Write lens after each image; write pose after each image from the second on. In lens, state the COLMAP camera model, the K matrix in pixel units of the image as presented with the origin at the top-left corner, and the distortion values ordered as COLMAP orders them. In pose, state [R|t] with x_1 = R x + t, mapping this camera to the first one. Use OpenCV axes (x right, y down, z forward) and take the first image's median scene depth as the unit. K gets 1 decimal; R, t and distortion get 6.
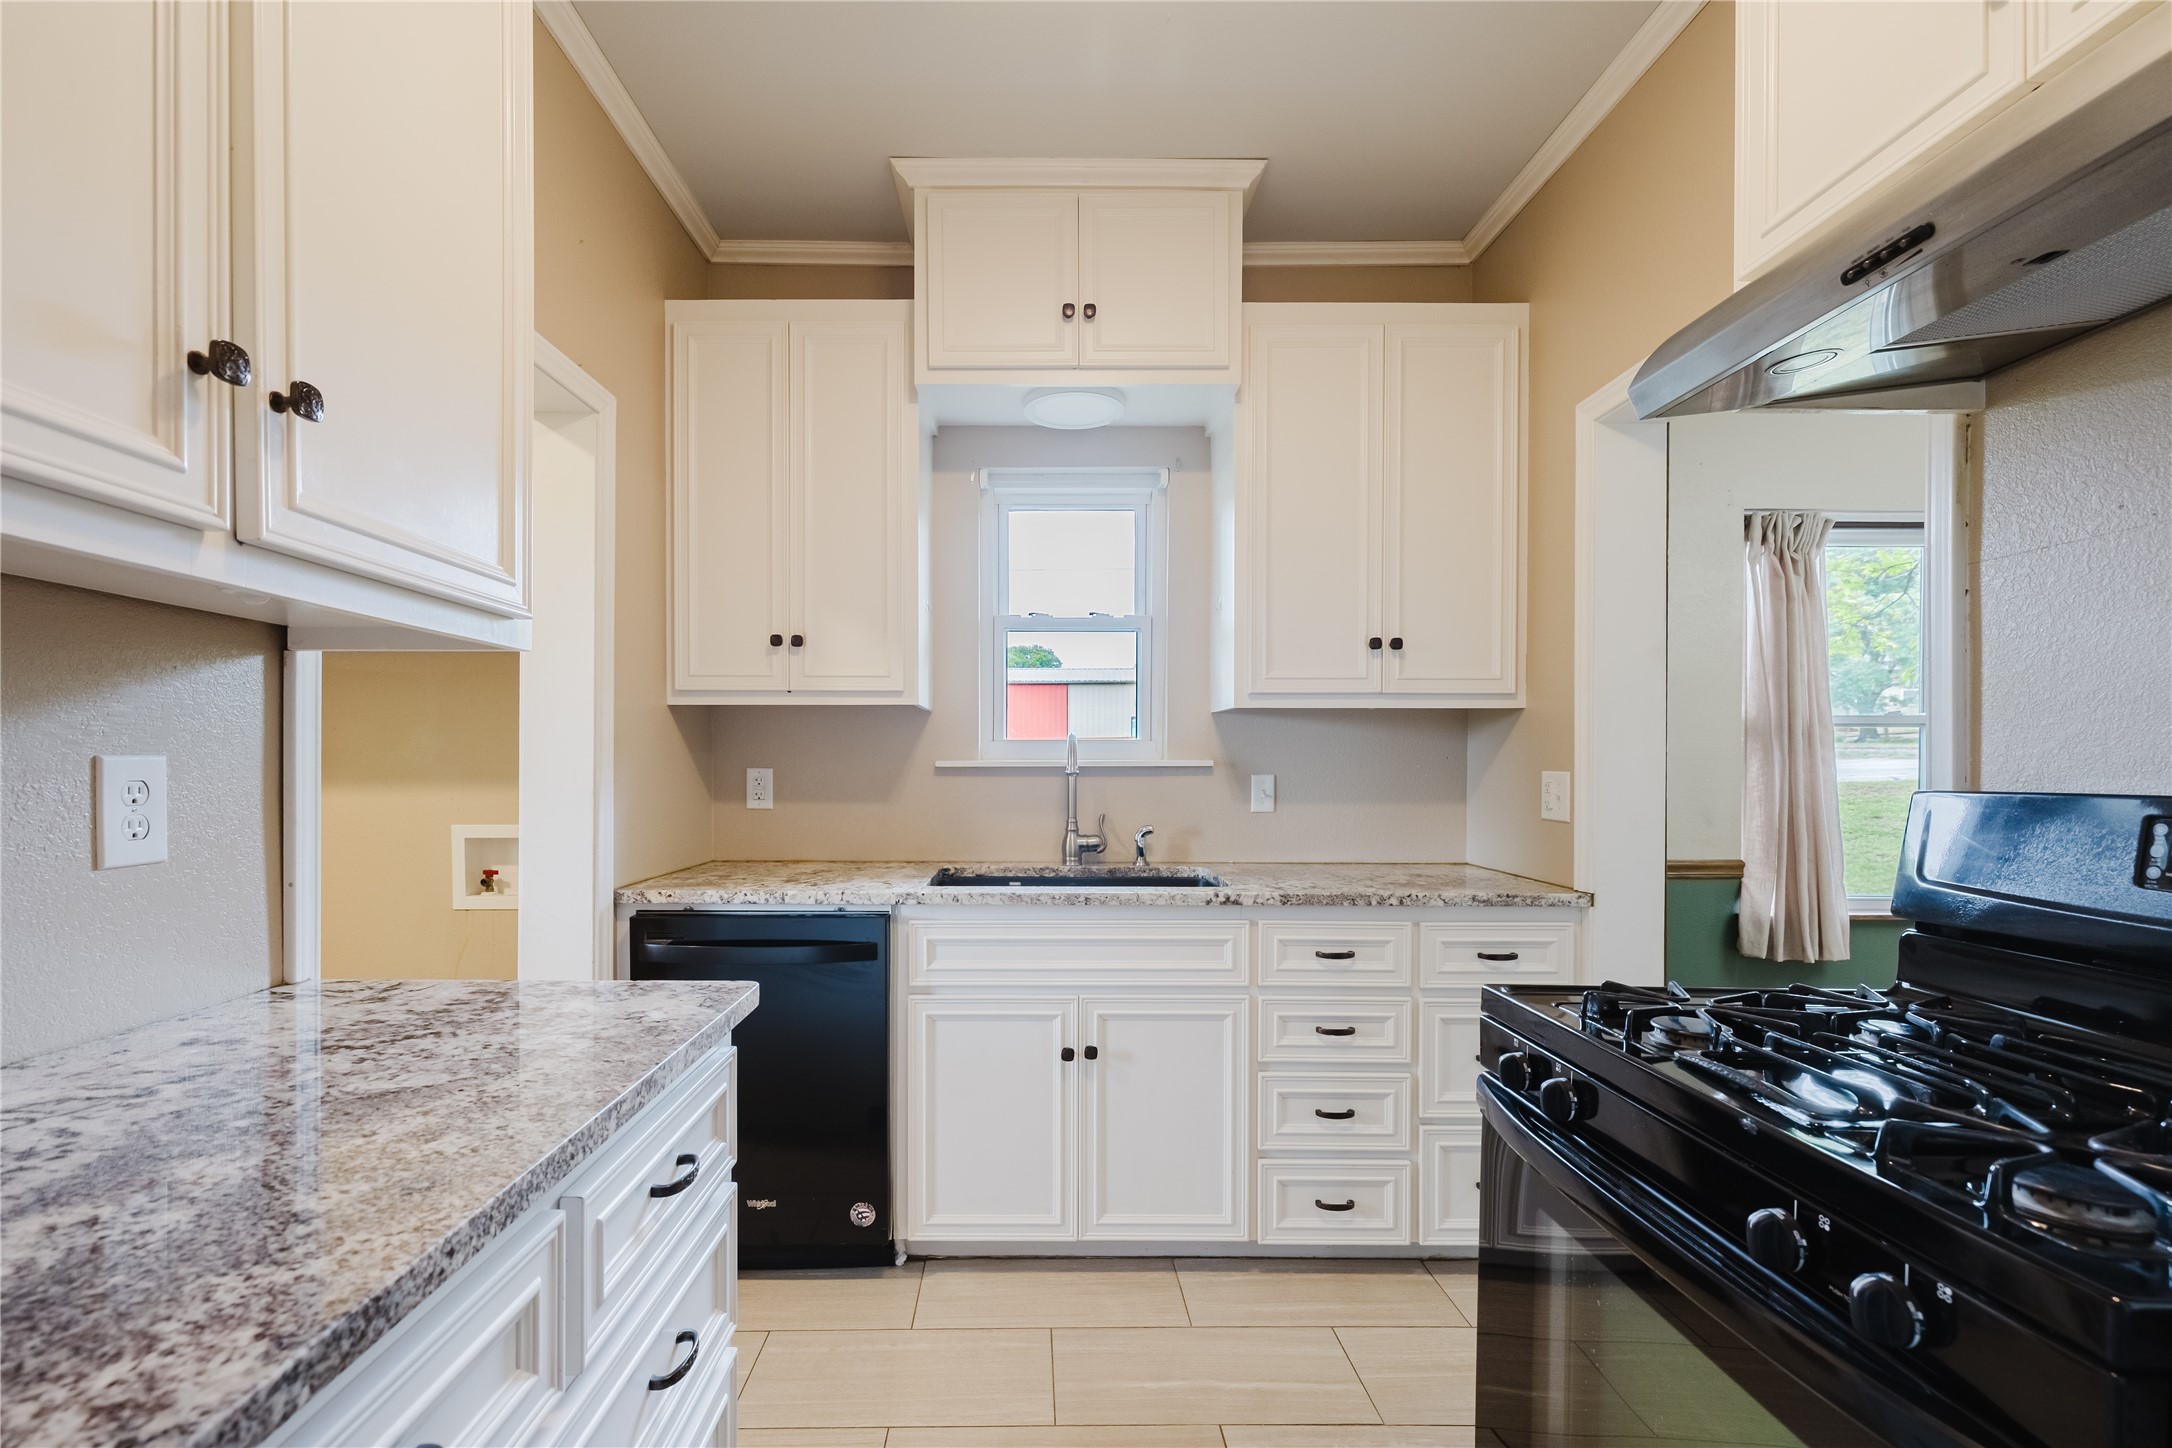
lens RADIAL K [[942.2, 0, 1086.0], [0, 942.2, 724.0], [0, 0, 1]] dist [0.002176, 0.000272]
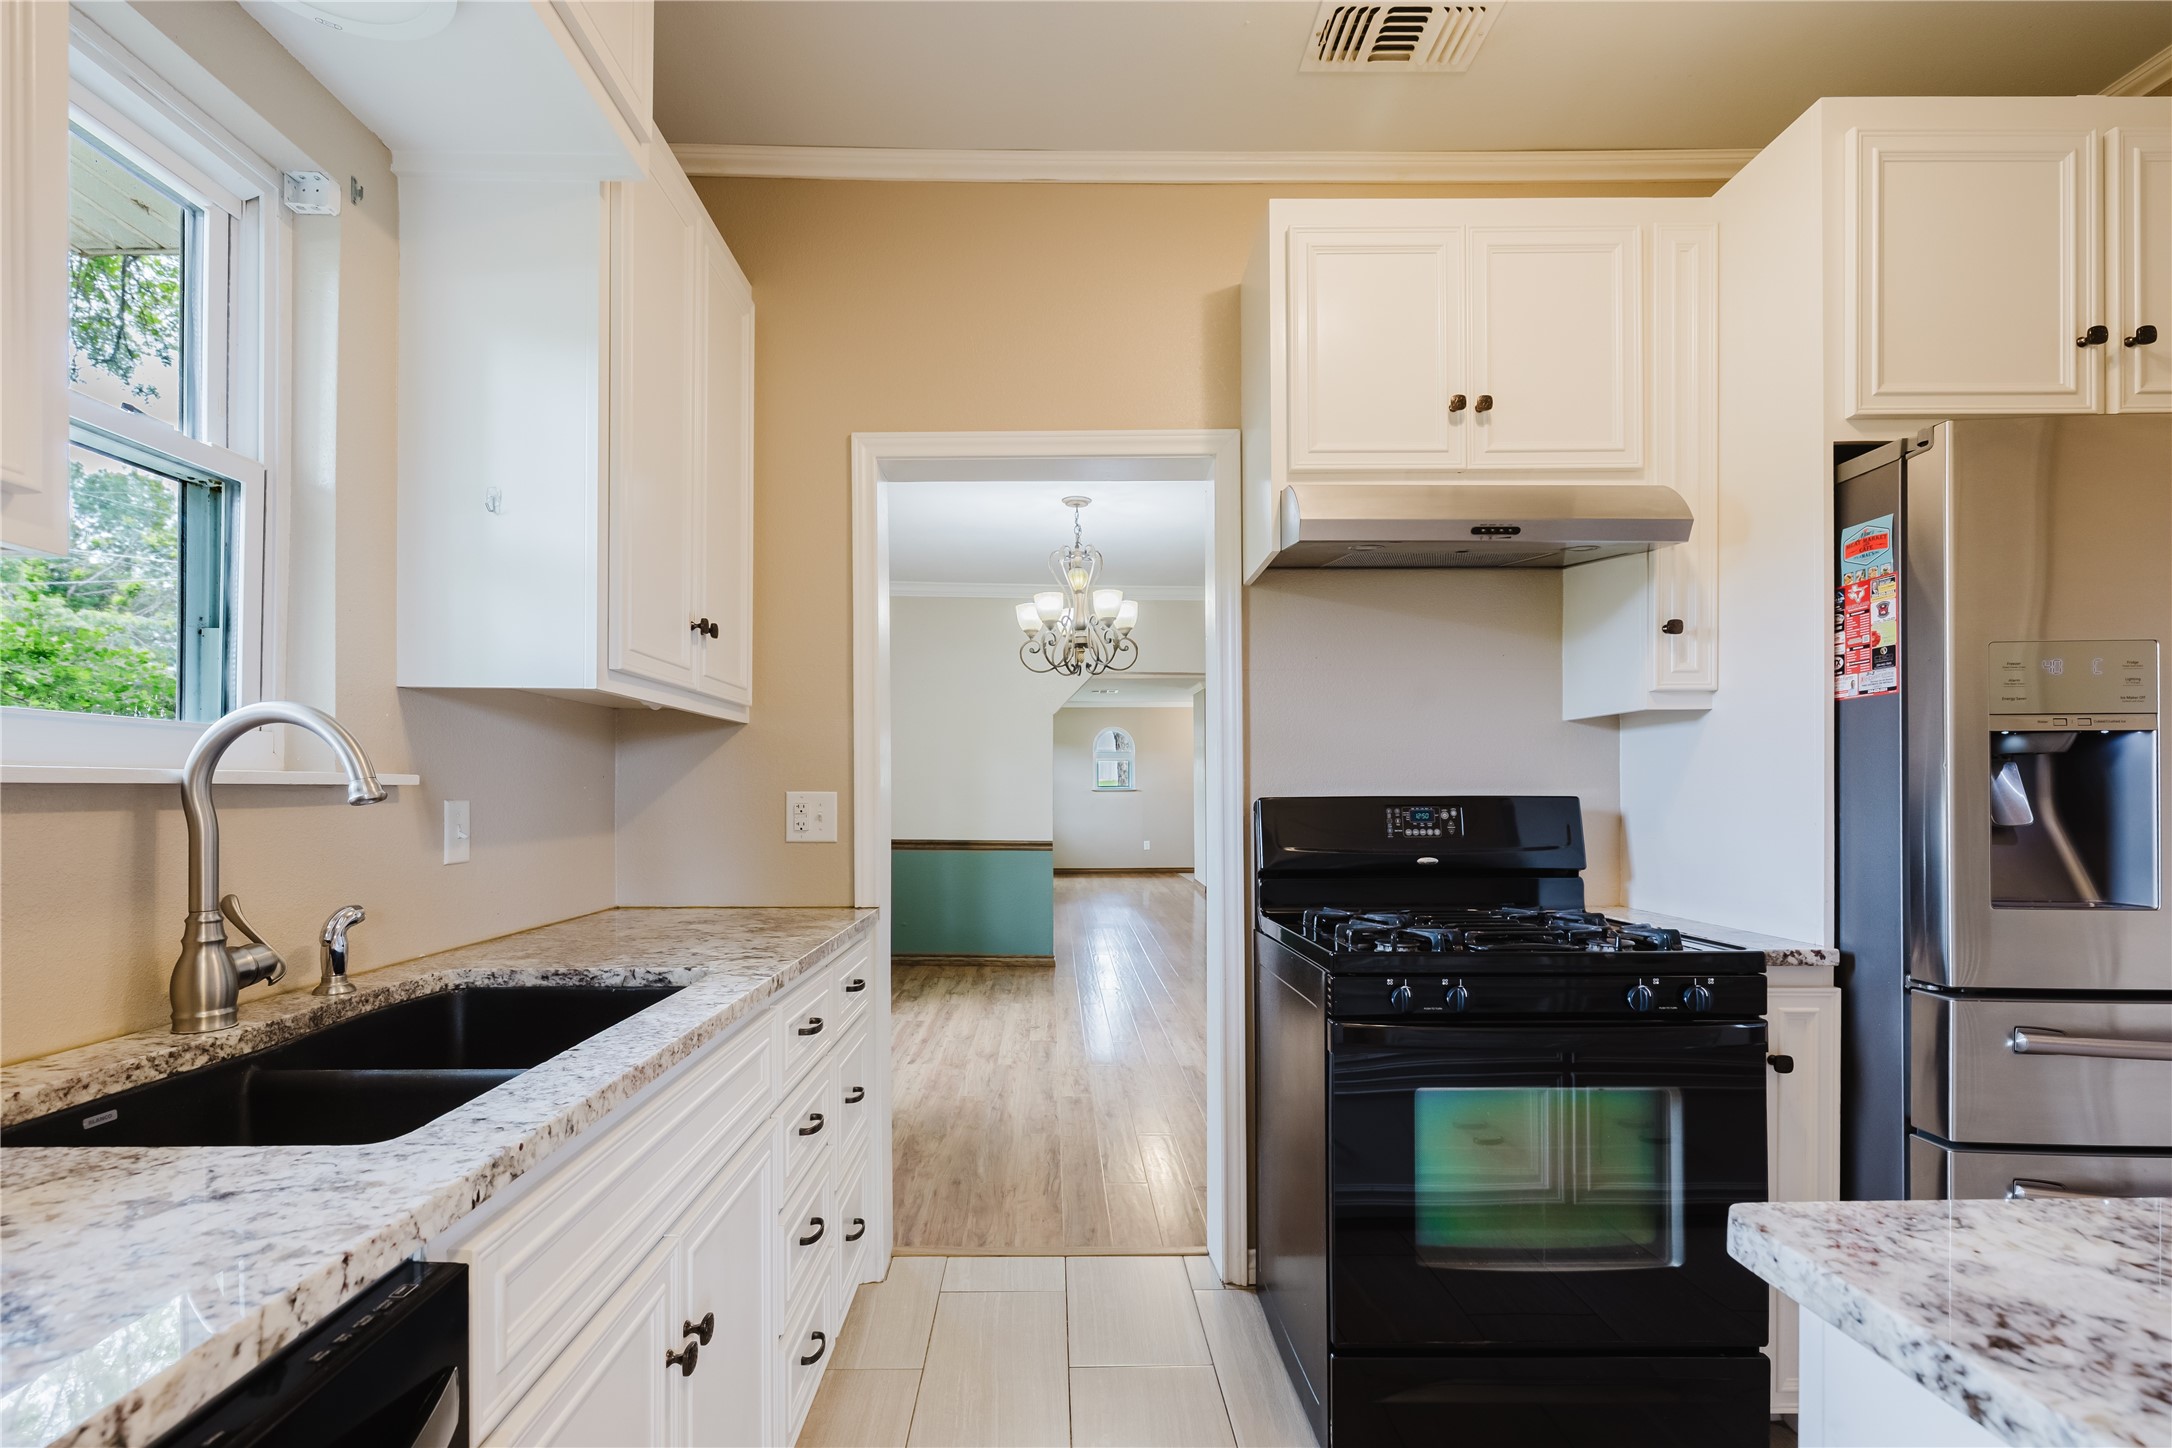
lens RADIAL K [[909.8, 0, 1076.5], [0, 909.8, 792.0], [0, 0, 1]] dist [-0.000682, -0.000114]
pose [[0.030959, 0.003026, 0.999516, -0.386920], [-0.041088, 0.999154, -0.001752, 0.035304], [-0.998676, -0.041014, 0.031057, 0.622255]]
